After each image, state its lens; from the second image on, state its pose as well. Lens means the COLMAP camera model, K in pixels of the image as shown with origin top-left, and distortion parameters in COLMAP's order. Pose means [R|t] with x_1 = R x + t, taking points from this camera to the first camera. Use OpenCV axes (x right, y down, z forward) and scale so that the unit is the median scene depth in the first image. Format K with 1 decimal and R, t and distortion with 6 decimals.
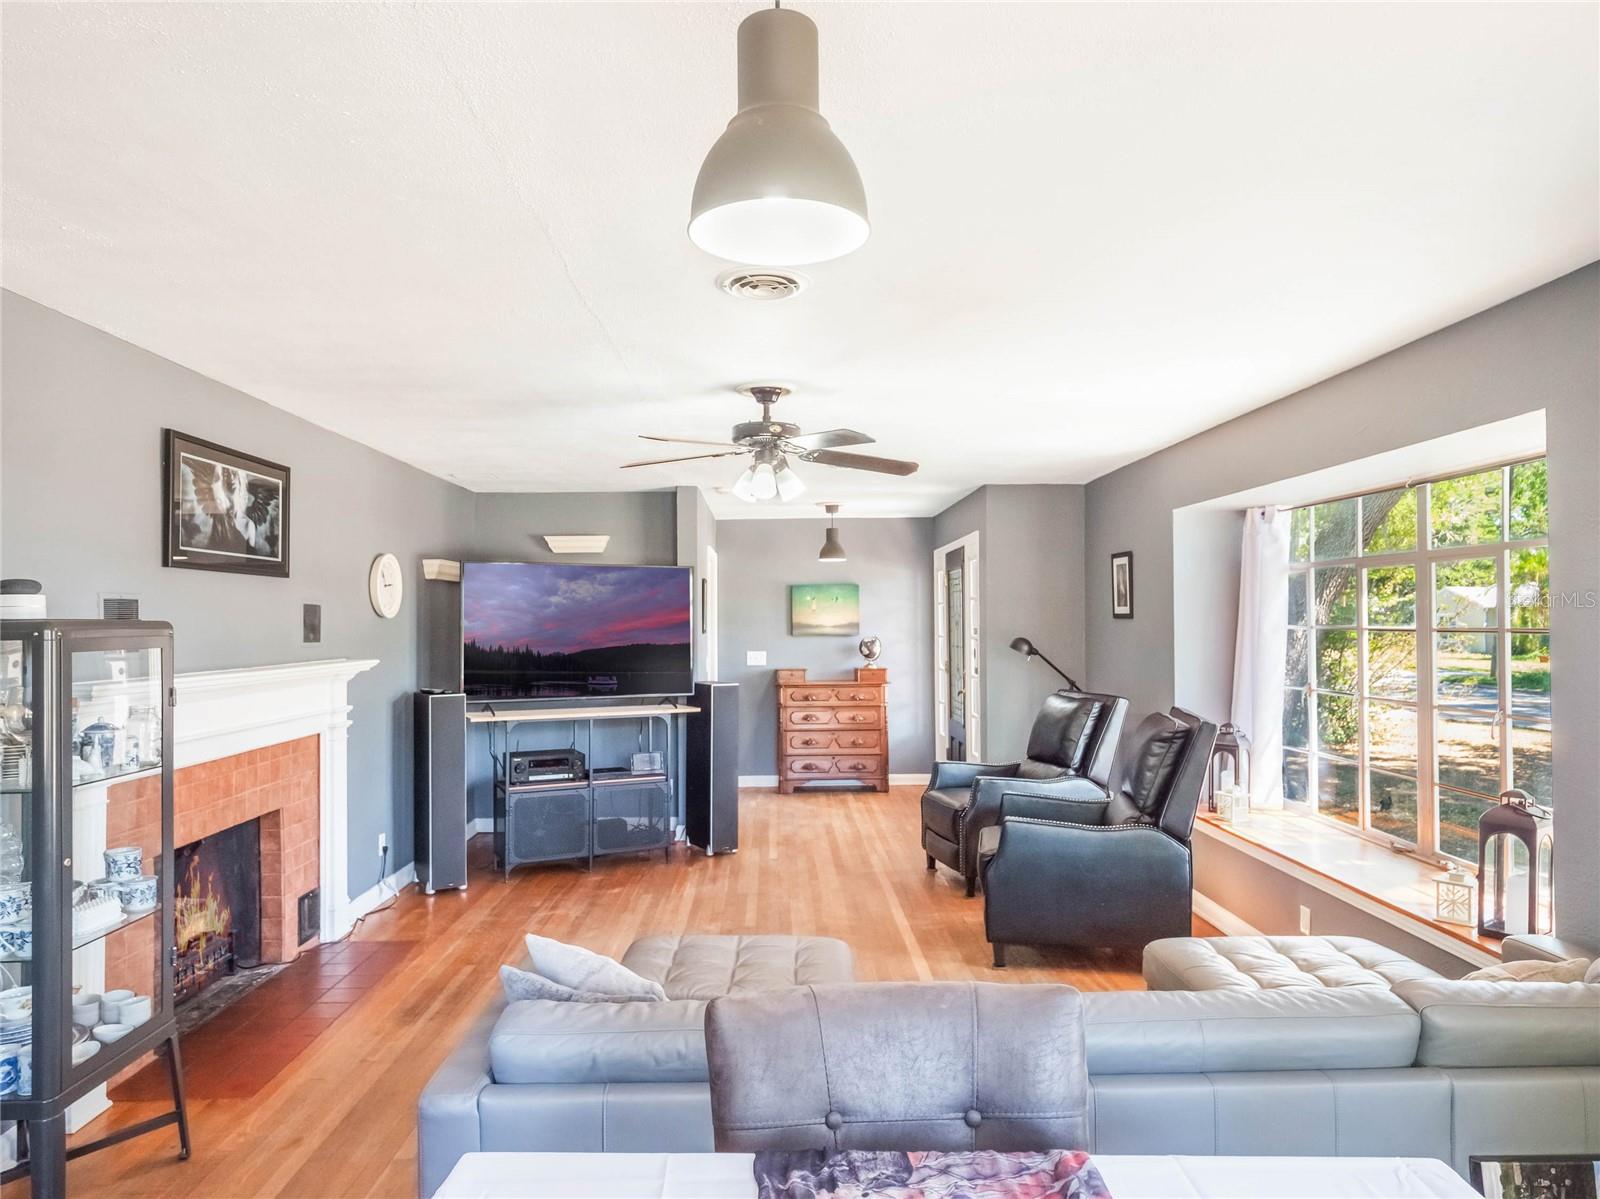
lens RADIAL K [[1058.9, 0, 801.7], [0, 1058.9, 604.2], [0, 0, 1]] dist [-0.006938, -0.001368]
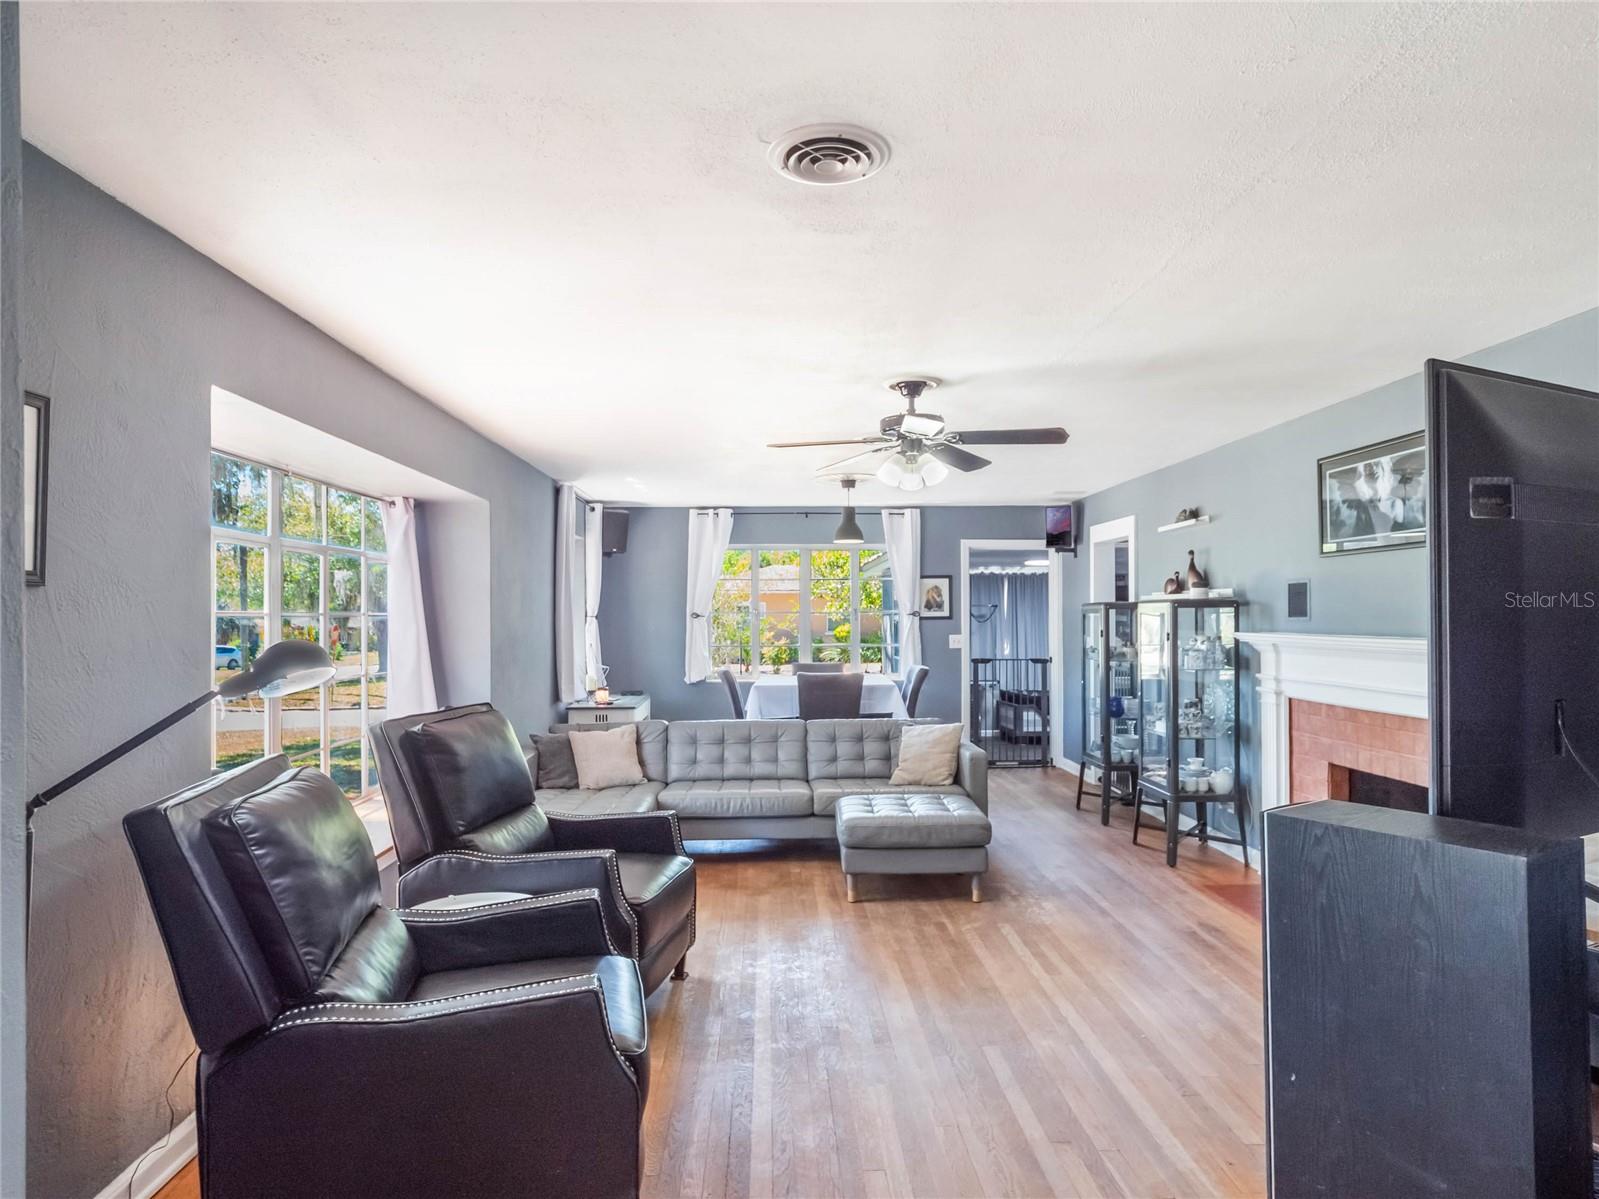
lens RADIAL K [[897.7, 0, 800.8], [0, 897.7, 604.2], [0, 0, 1]] dist [-0.001212, 0.000145]
pose [[-0.999949, 0.003881, -0.009348, 0.091749], [0.004078, 0.999770, -0.021063, 0.044468], [0.009264, -0.021100, -0.999734, 1.939716]]
